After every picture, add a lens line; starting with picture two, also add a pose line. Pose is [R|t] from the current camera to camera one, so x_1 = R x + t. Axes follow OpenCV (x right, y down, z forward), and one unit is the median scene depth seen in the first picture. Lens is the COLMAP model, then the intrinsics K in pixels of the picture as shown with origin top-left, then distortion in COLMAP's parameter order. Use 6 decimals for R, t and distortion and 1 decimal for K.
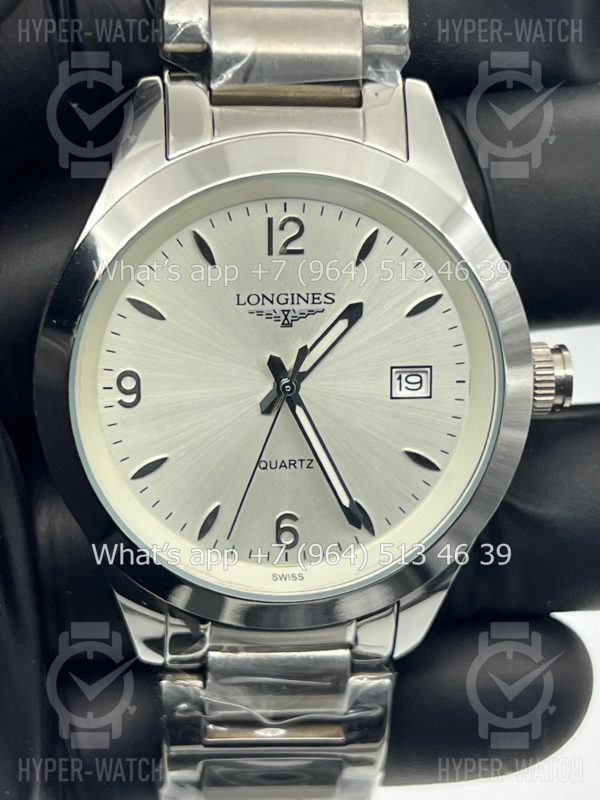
lens RADIAL K [[2155.2, 0, 297.0], [0, 2155.2, 408.6], [0, 0, 1]] dist [0.254164, 0.000000]
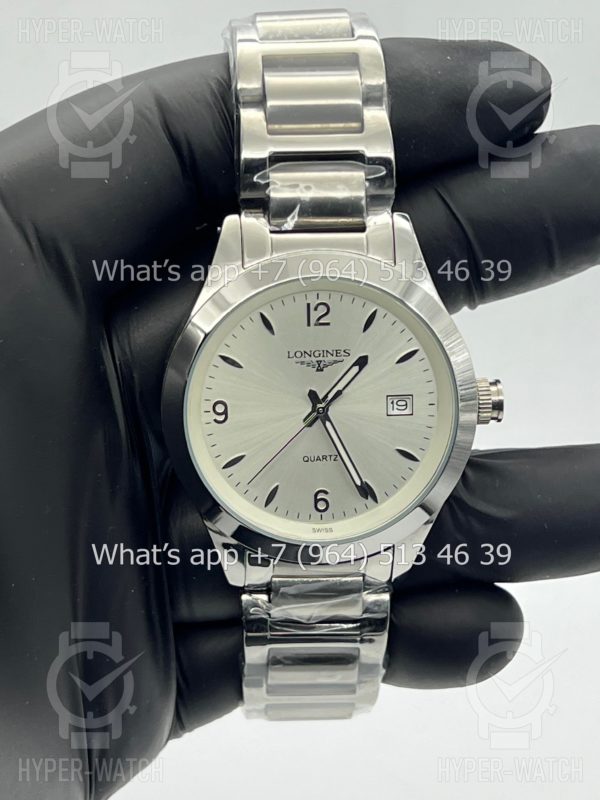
lens RADIAL K [[2155.2, 0, 301.3], [0, 2155.2, 396.9], [0, 0, 1]] dist [0.254164, 0.000000]
pose [[0.999459, -0.009623, -0.031462, 0.031109], [0.009940, 0.999901, 0.009949, -0.034891], [0.031364, -0.010257, 0.999455, -0.573782]]
